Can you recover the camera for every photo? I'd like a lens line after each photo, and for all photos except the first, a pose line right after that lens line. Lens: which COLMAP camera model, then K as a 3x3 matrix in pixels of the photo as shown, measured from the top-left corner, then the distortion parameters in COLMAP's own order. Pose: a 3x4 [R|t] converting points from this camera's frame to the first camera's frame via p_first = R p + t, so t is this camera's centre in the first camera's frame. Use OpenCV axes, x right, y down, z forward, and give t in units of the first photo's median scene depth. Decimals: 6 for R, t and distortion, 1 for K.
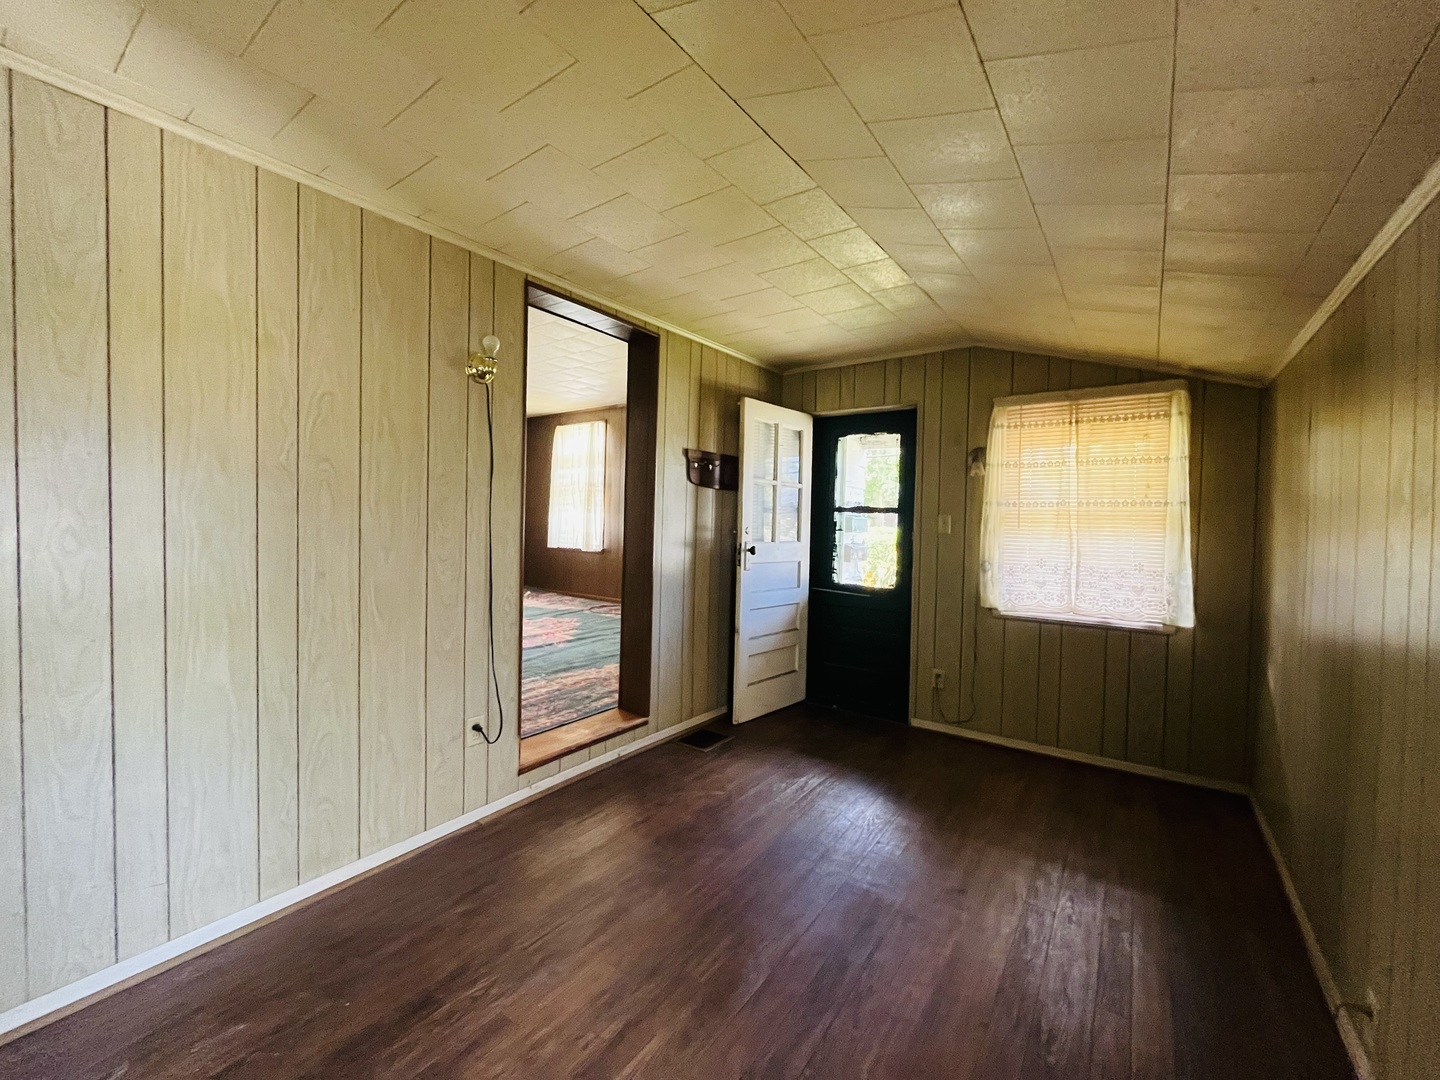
lens RADIAL K [[586.9, 0, 717.0], [0, 586.9, 538.9], [0, 0, 1]] dist [0.001233, -0.000509]
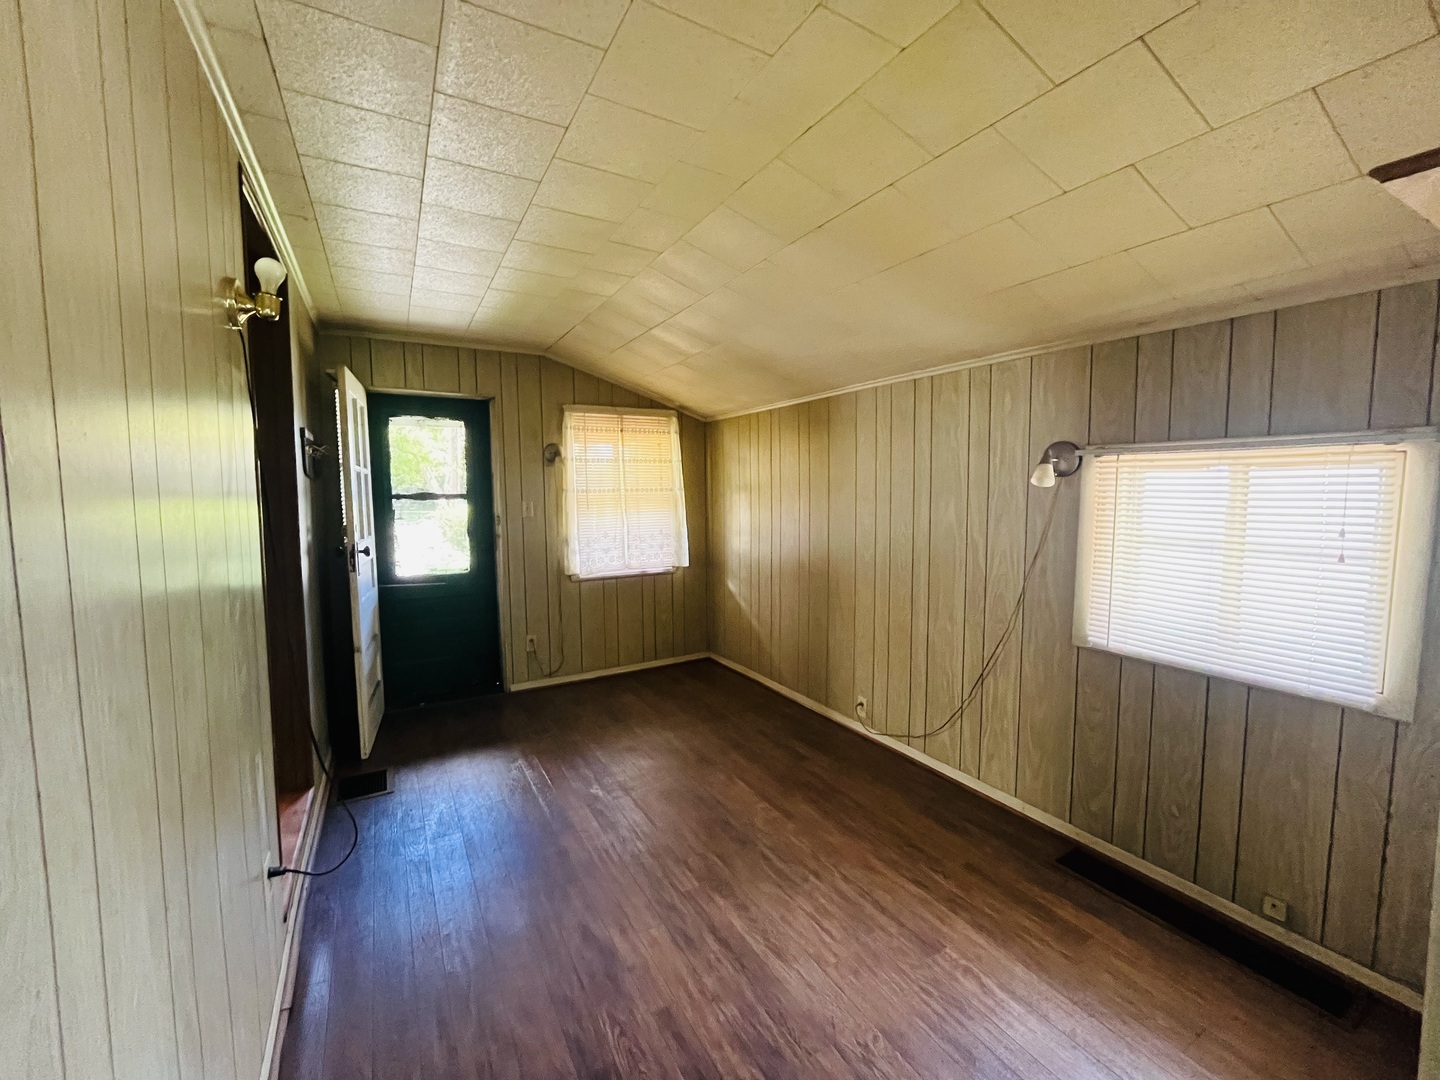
lens RADIAL K [[586.9, 0, 716.0], [0, 586.9, 537.0], [0, 0, 1]] dist [0.001233, -0.000509]
pose [[0.420412, -0.094988, 0.902348, -0.525408], [0.043388, 0.995472, 0.084576, -0.054160], [-0.906296, 0.003594, 0.422629, 0.200467]]
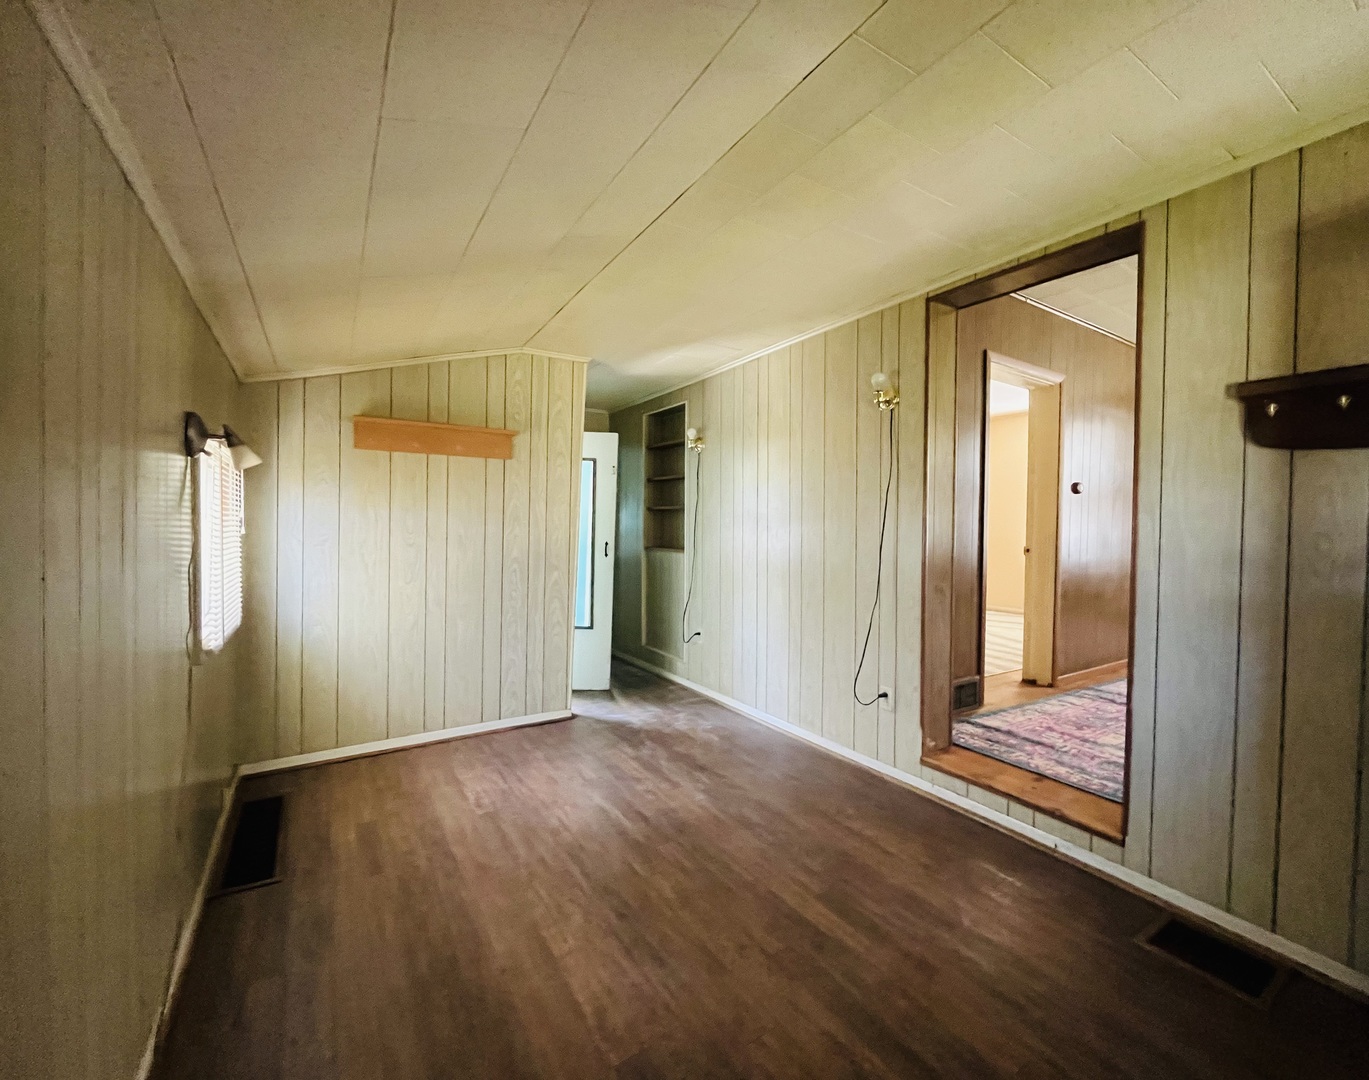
lens RADIAL K [[600.5, 0, 712.2], [0, 600.5, 527.1], [0, 0, 1]] dist [-0.000378, -0.000066]
pose [[-0.358787, -0.014127, -0.933312, 0.609284], [-0.044243, 0.999019, 0.001887, -0.006720], [0.932370, 0.041970, -0.359061, 0.765976]]
